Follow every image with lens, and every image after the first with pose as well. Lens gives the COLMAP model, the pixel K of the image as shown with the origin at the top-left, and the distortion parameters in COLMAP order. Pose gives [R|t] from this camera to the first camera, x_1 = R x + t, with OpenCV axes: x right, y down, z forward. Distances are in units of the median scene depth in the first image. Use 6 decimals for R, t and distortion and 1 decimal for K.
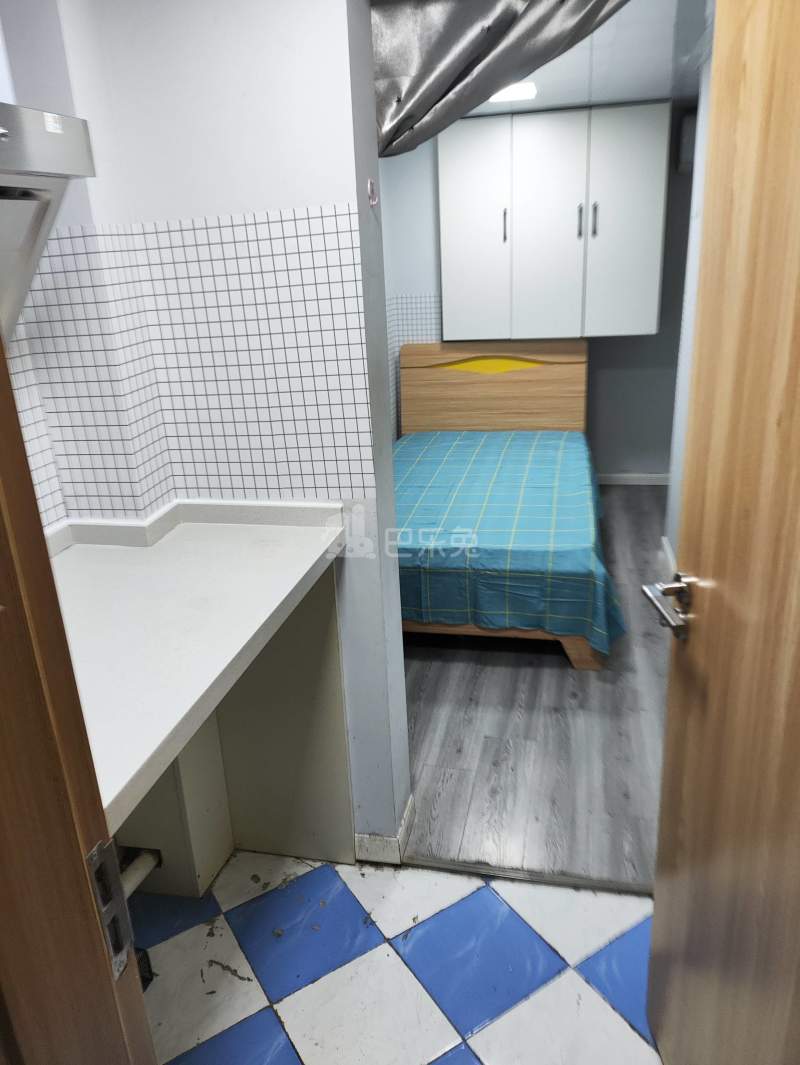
lens RADIAL K [[796.0, 0, 416.3], [0, 796.0, 532.6], [0, 0, 1]] dist [0.088565, 0.000013]
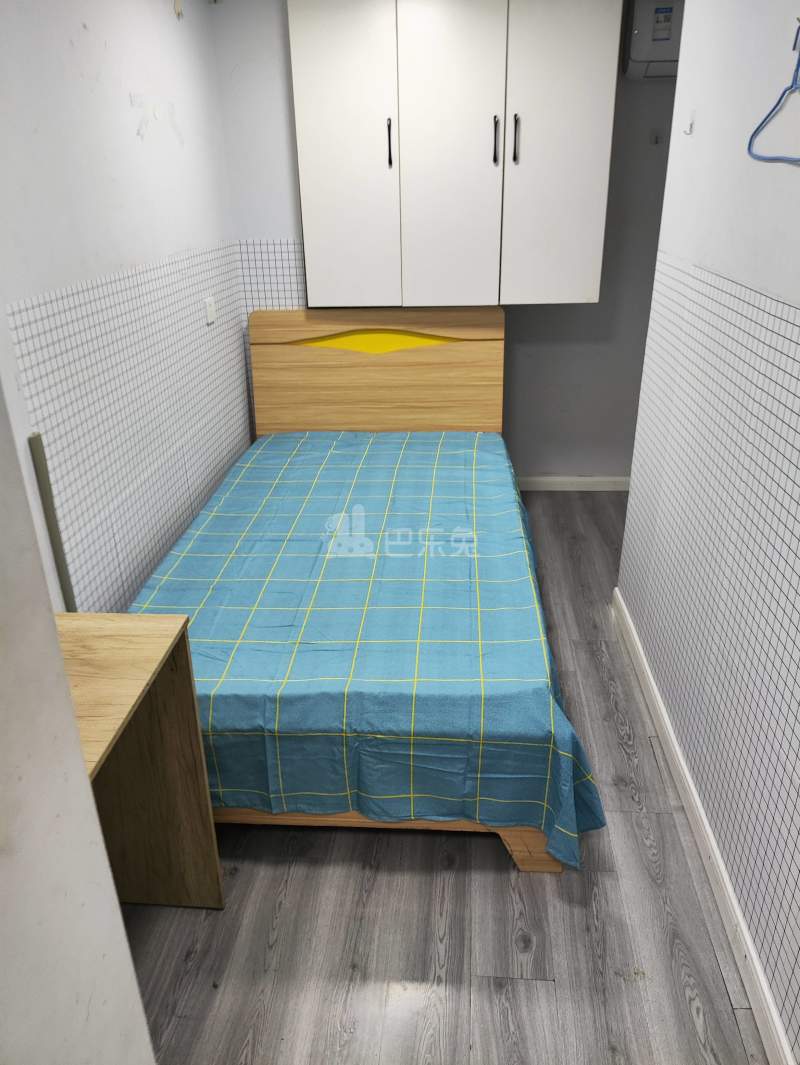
lens RADIAL K [[786.7, 0, 397.1], [0, 786.7, 529.4], [0, 0, 1]] dist [0.083641, -0.116084]
pose [[0.993132, -0.029304, 0.113269, 0.037125], [0.020507, 0.996737, 0.078069, -0.133799], [-0.115187, -0.075211, 0.990492, 0.384548]]
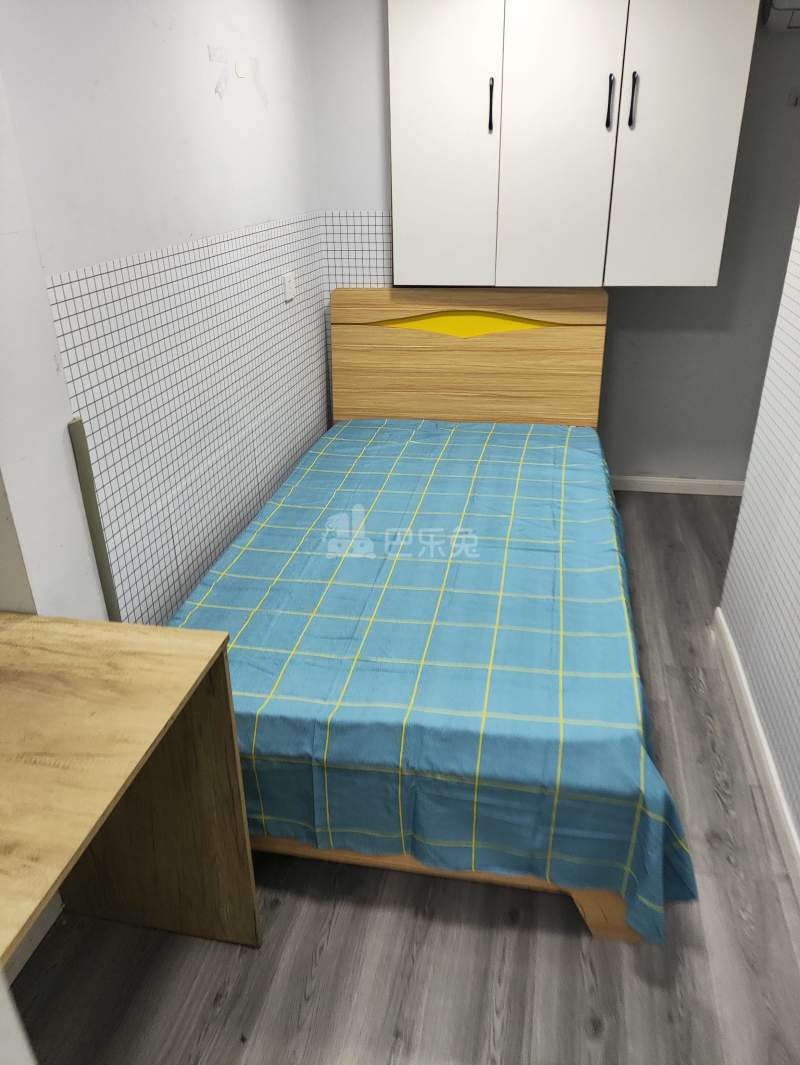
lens RADIAL K [[782.6, 0, 400.0], [0, 782.6, 532.5], [0, 0, 1]] dist [0.083864, -0.109669]
pose [[0.999712, 0.020641, 0.012270, 0.049312], [-0.021830, 0.994091, 0.106328, -0.146909], [-0.010002, -0.106565, 0.994255, 0.452742]]
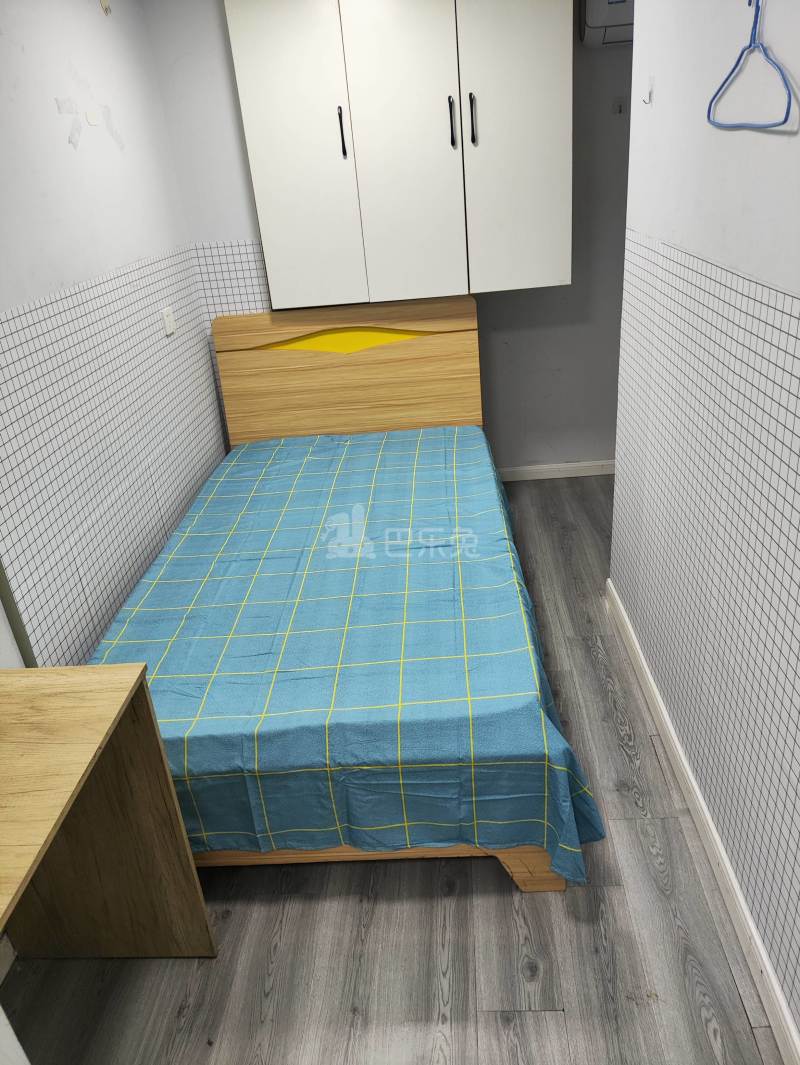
lens RADIAL K [[782.1, 0, 403.3], [0, 782.1, 539.7], [0, 0, 1]] dist [0.075923, -0.095916]
pose [[0.987376, -0.104047, 0.119424, 0.060584], [0.091214, 0.989923, 0.108315, -0.150090], [-0.129491, -0.096055, 0.986917, 0.417267]]
